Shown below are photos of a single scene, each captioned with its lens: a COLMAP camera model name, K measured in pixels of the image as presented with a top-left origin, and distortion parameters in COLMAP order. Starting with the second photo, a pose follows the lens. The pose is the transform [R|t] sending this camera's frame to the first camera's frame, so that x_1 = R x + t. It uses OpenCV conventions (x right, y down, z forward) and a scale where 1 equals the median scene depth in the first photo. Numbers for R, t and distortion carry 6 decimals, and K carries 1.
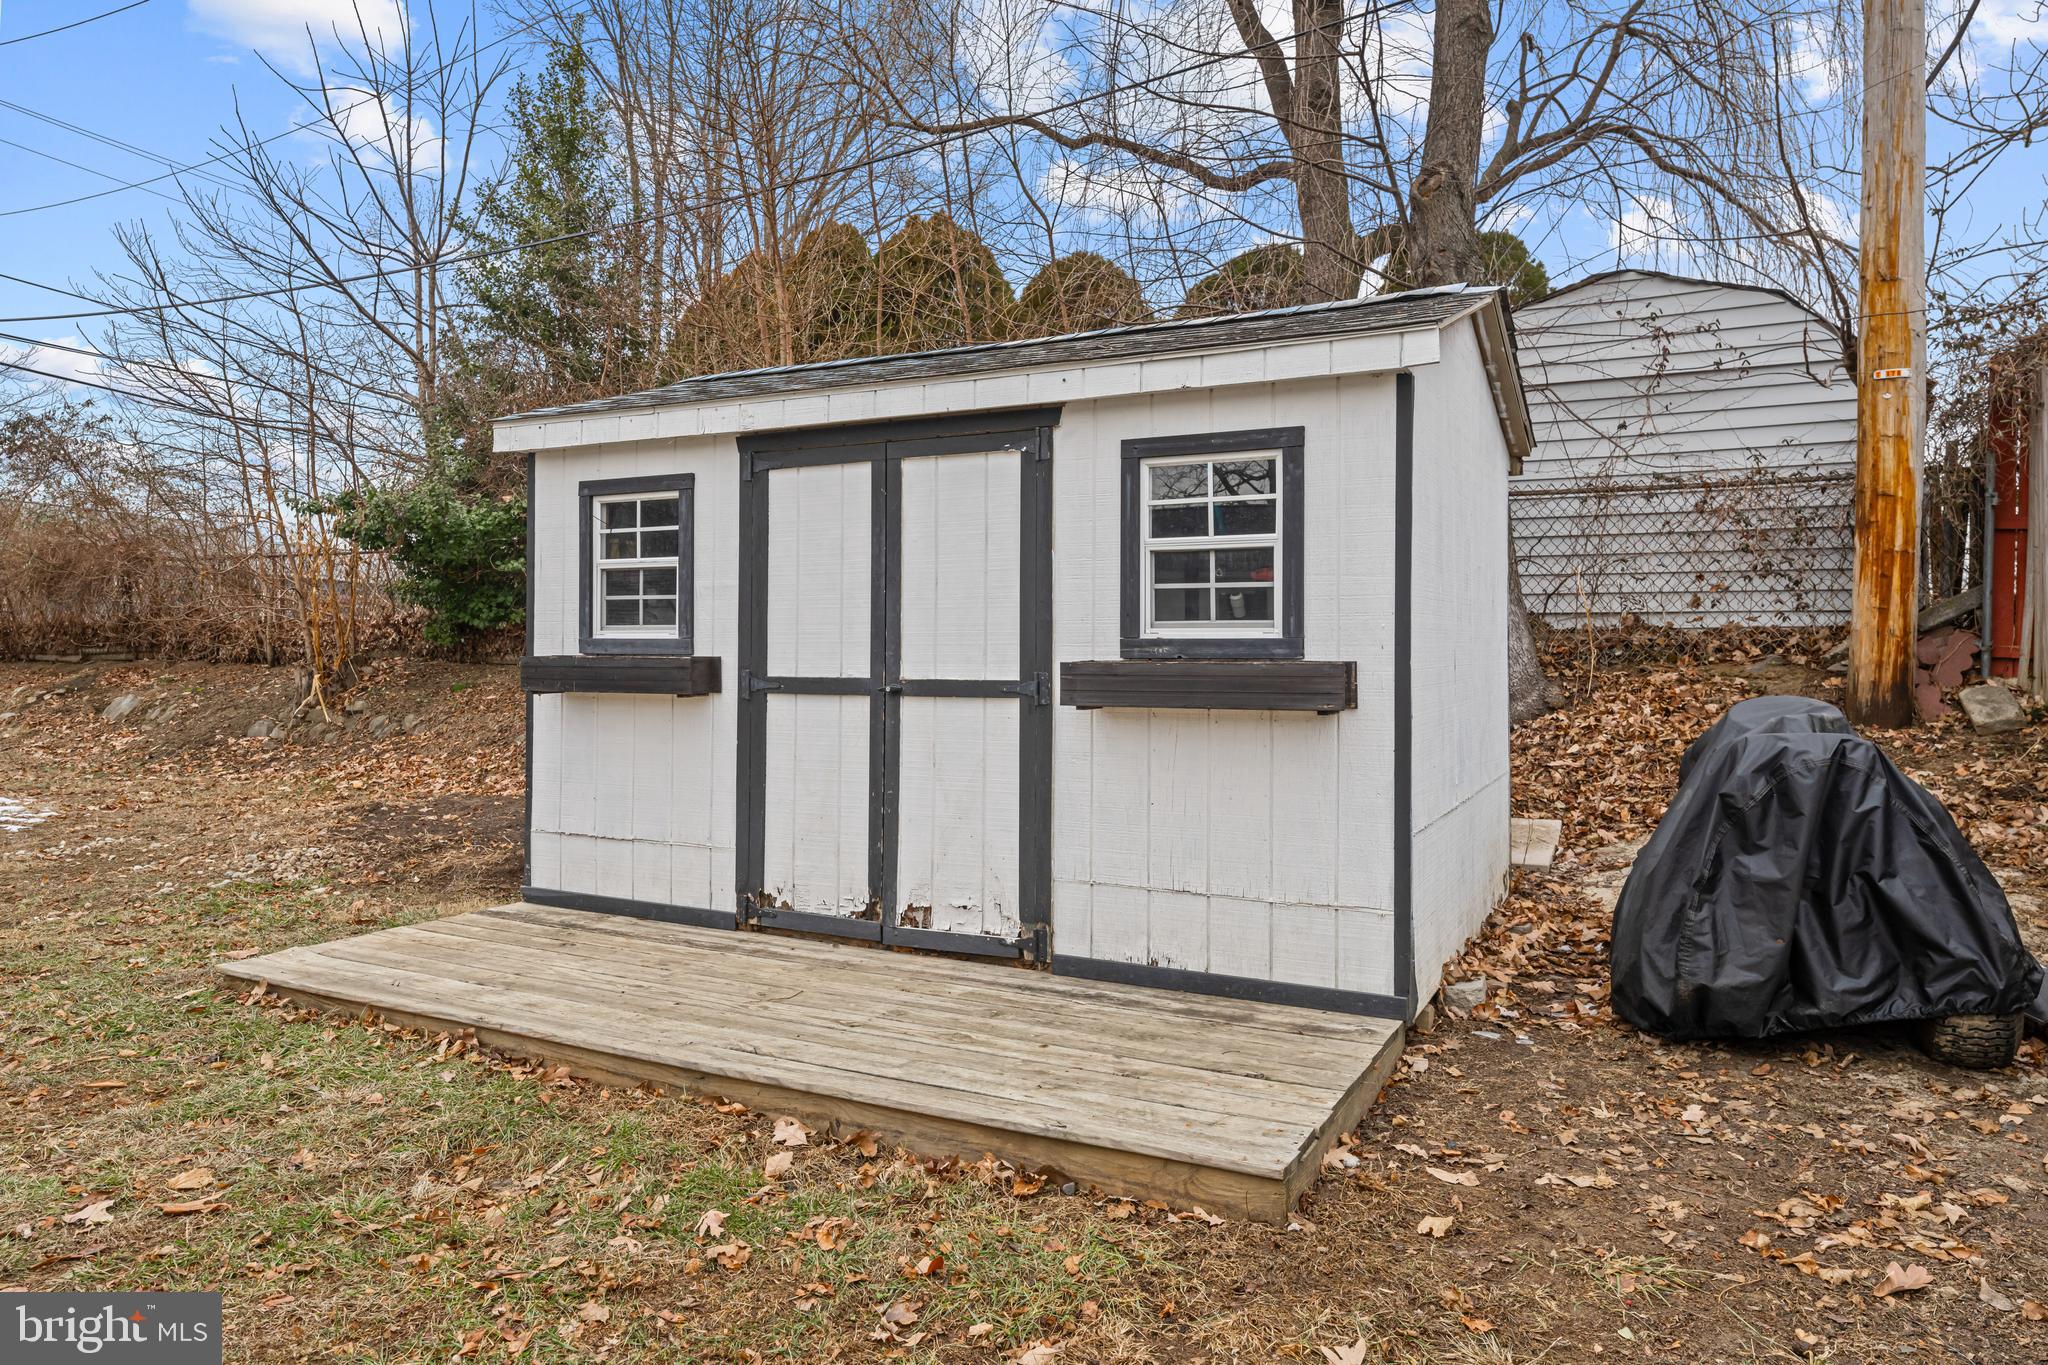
lens RADIAL K [[1267.0, 0, 1021.5], [0, 1267.0, 710.5], [0, 0, 1]] dist [-0.000477, -0.000825]
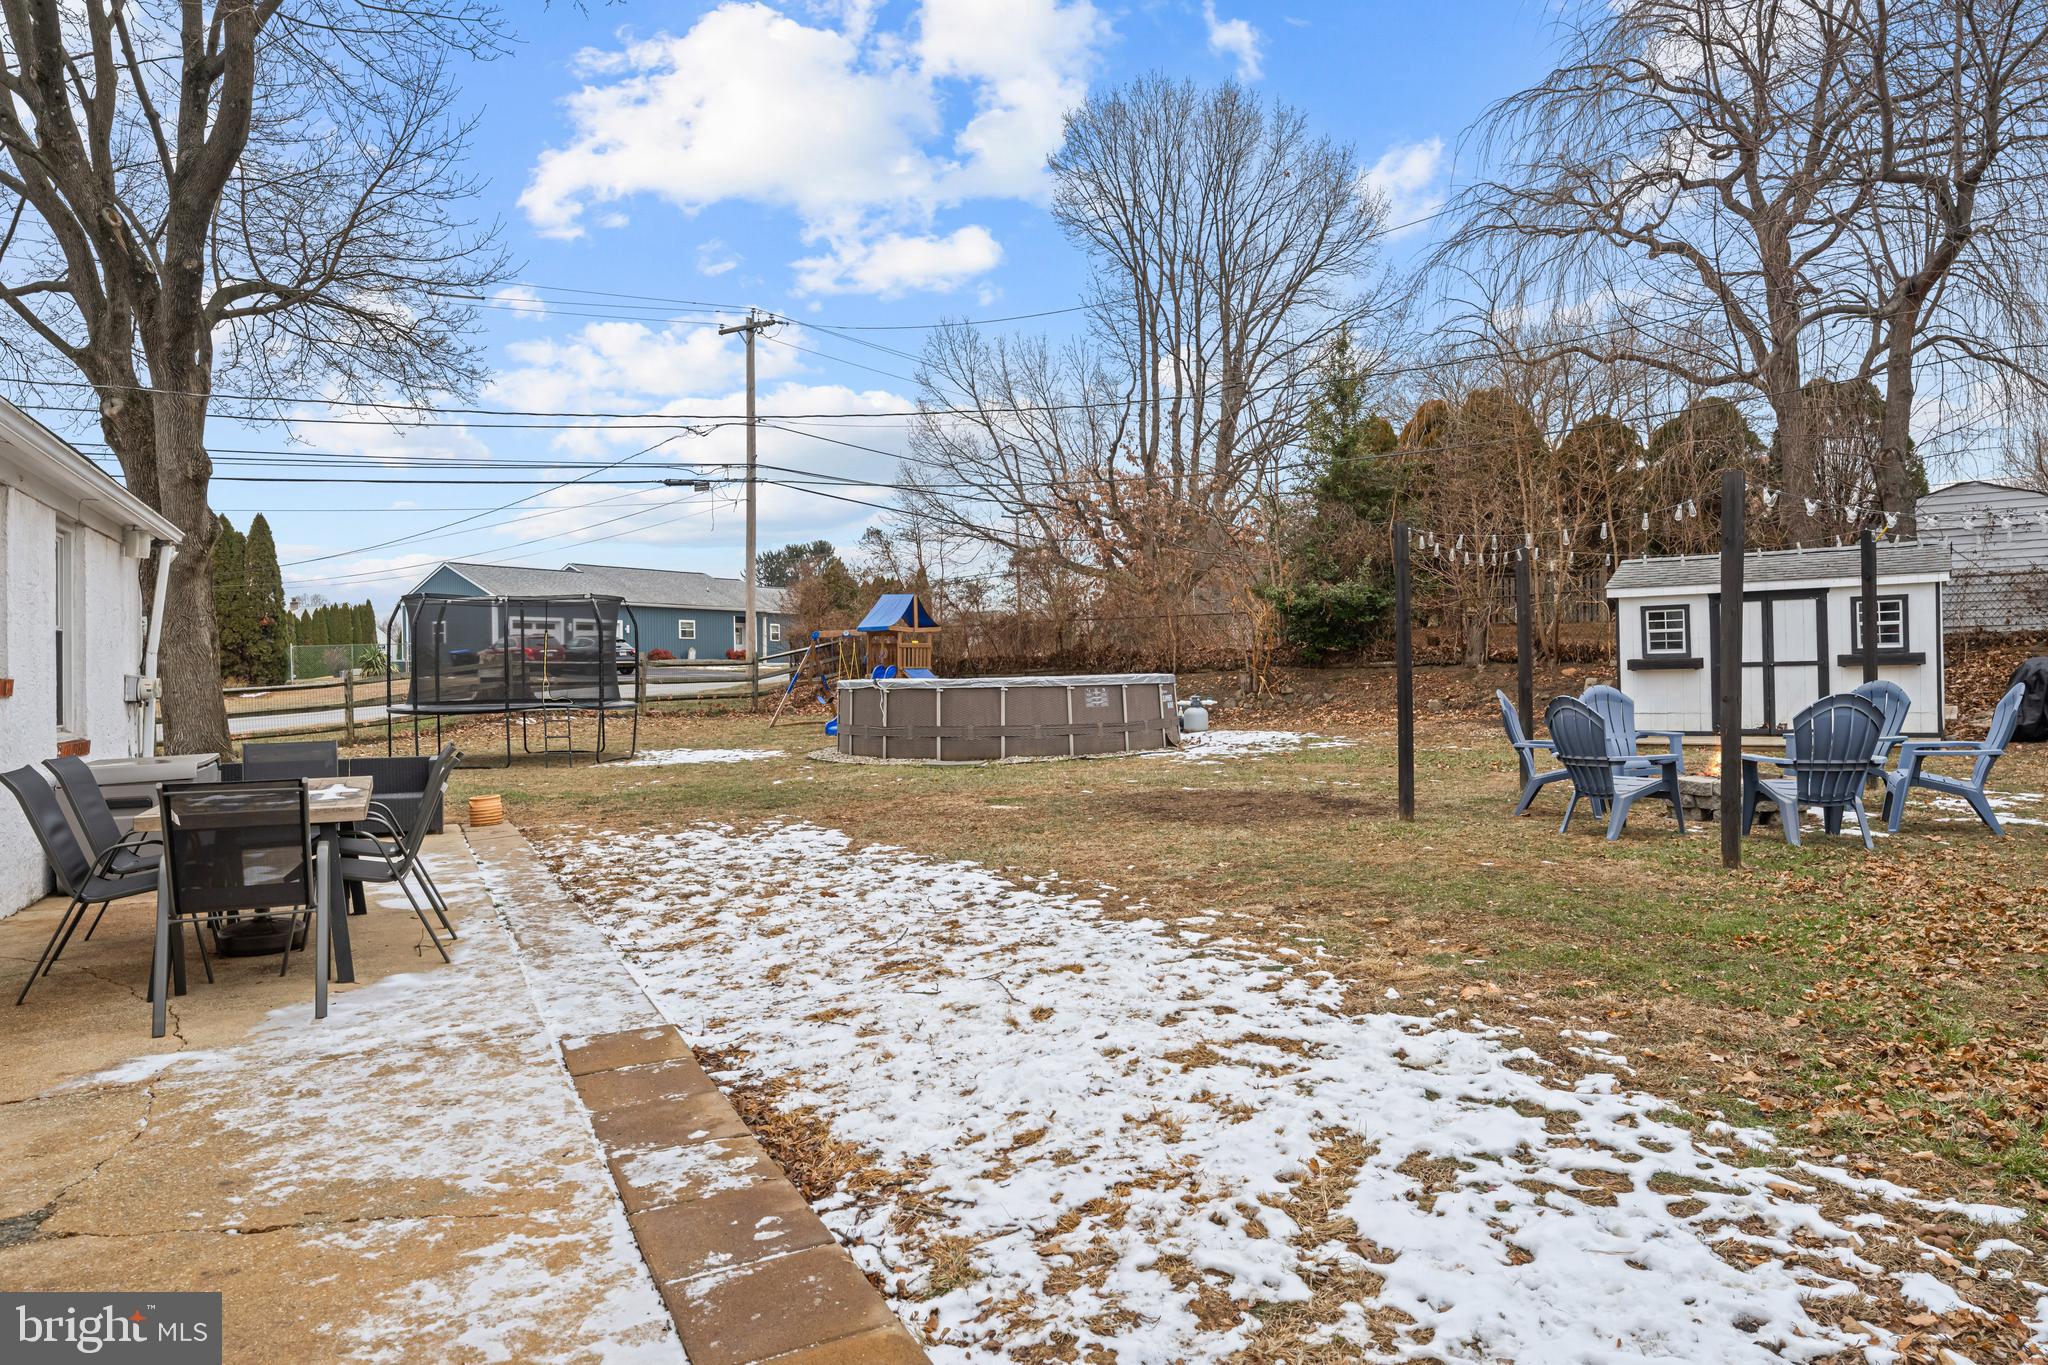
lens RADIAL K [[1292.2, 0, 1007.4], [0, 1292.2, 738.4], [0, 0, 1]] dist [-0.002345, -0.003566]
pose [[0.987970, -0.029874, -0.151735, -1.640798], [0.032937, 0.999300, 0.017711, 0.054870], [0.151100, -0.022496, 0.988262, -2.868770]]
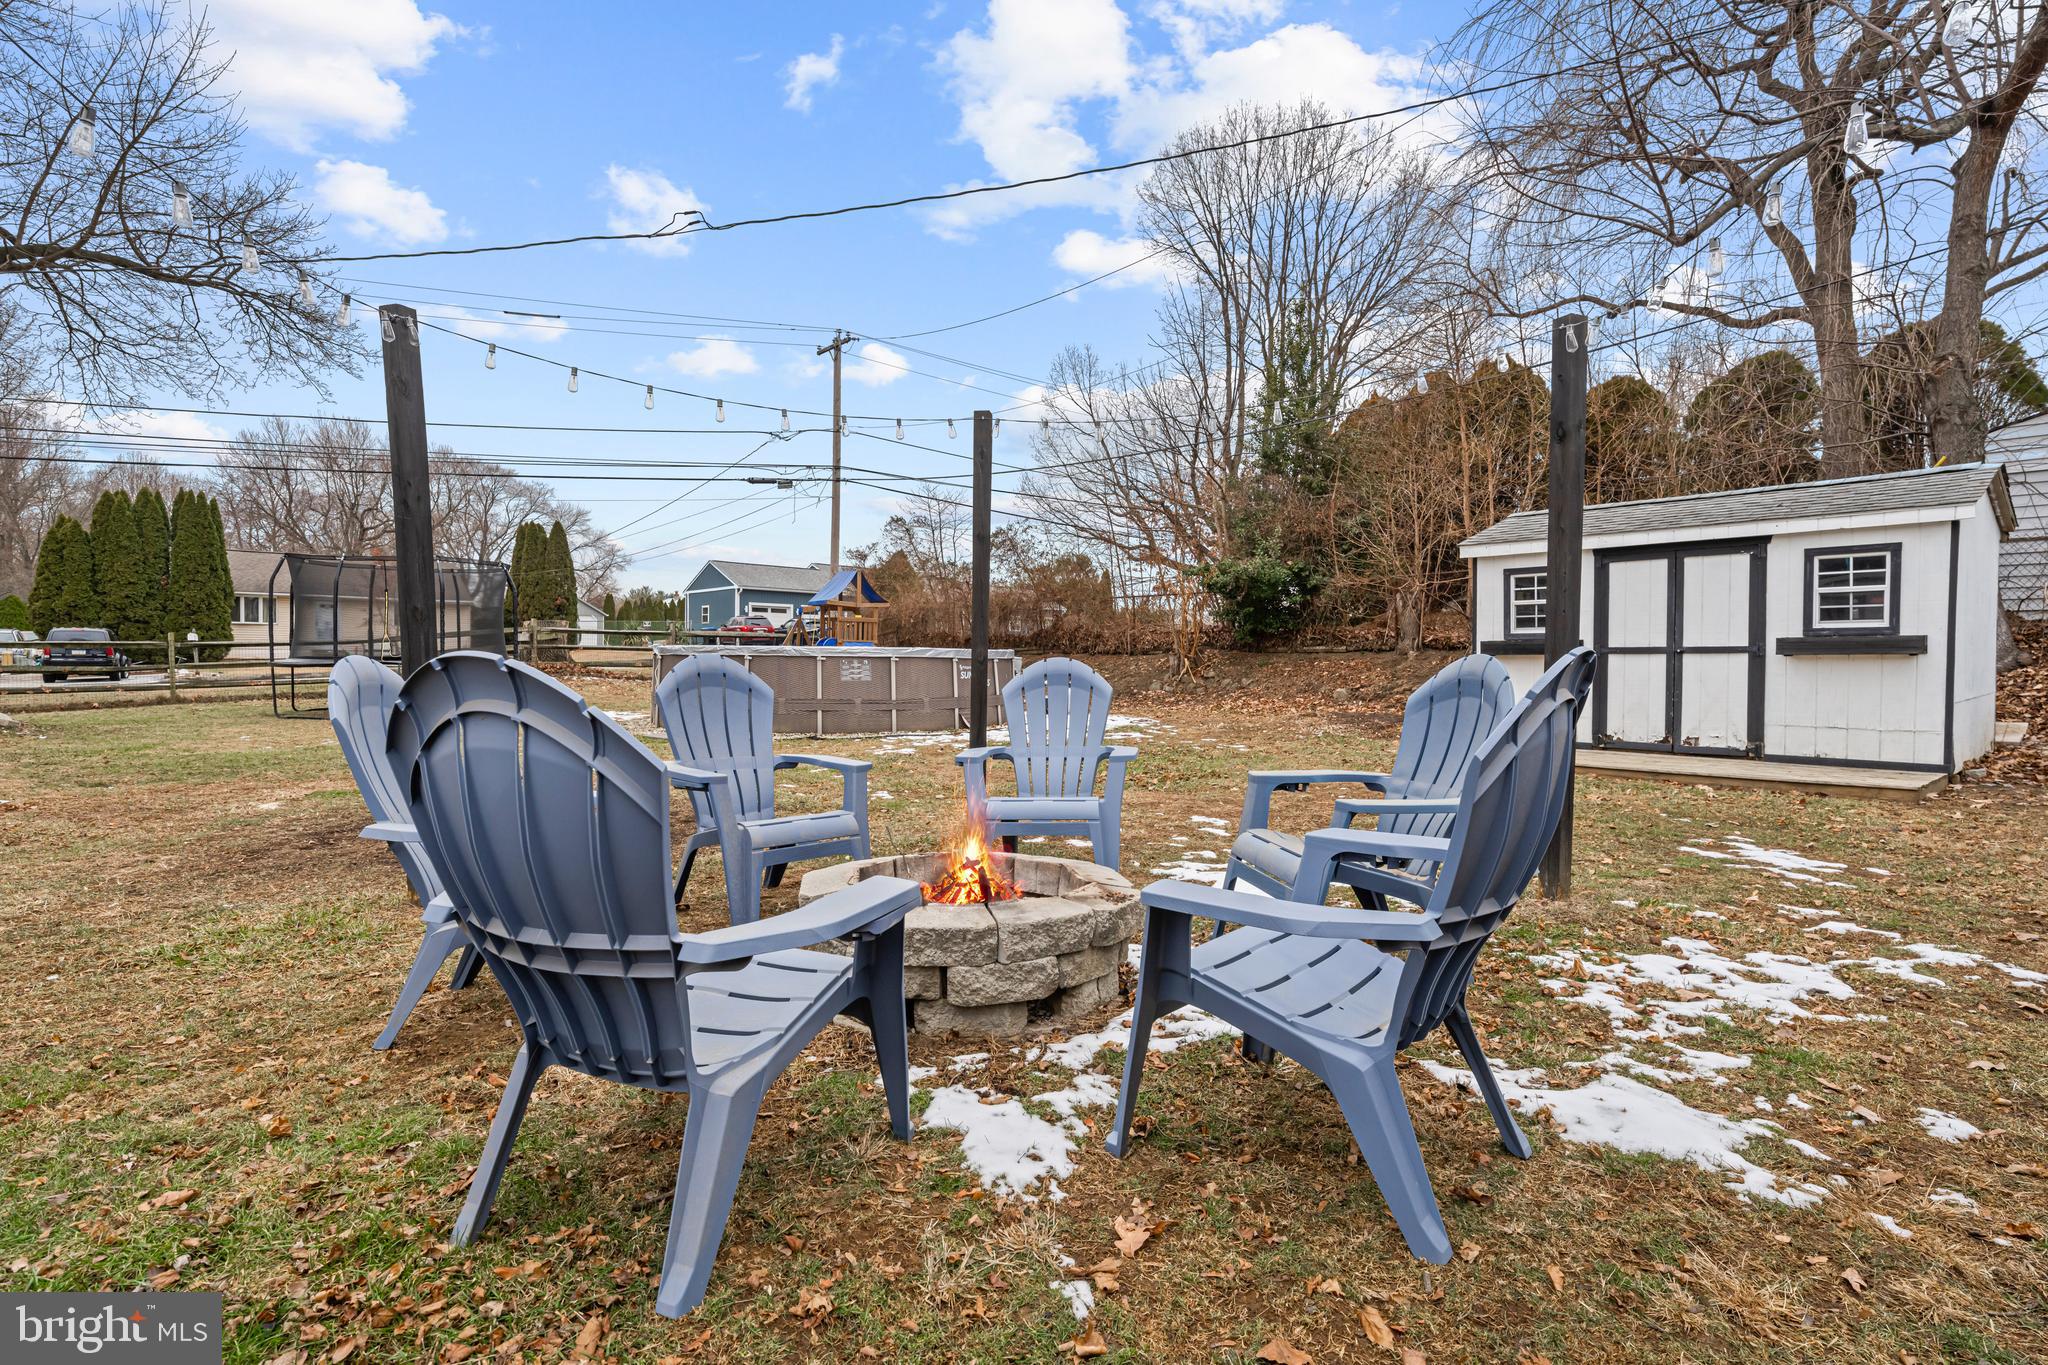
lens RADIAL K [[971.4, 0, 1017.8], [0, 971.4, 723.3], [0, 0, 1]] dist [-0.006260, -0.000484]
pose [[0.919528, 0.016450, -0.392679, -0.522957], [-0.005618, 0.999572, 0.028719, 0.074941], [0.392983, -0.024201, 0.919227, -1.210089]]
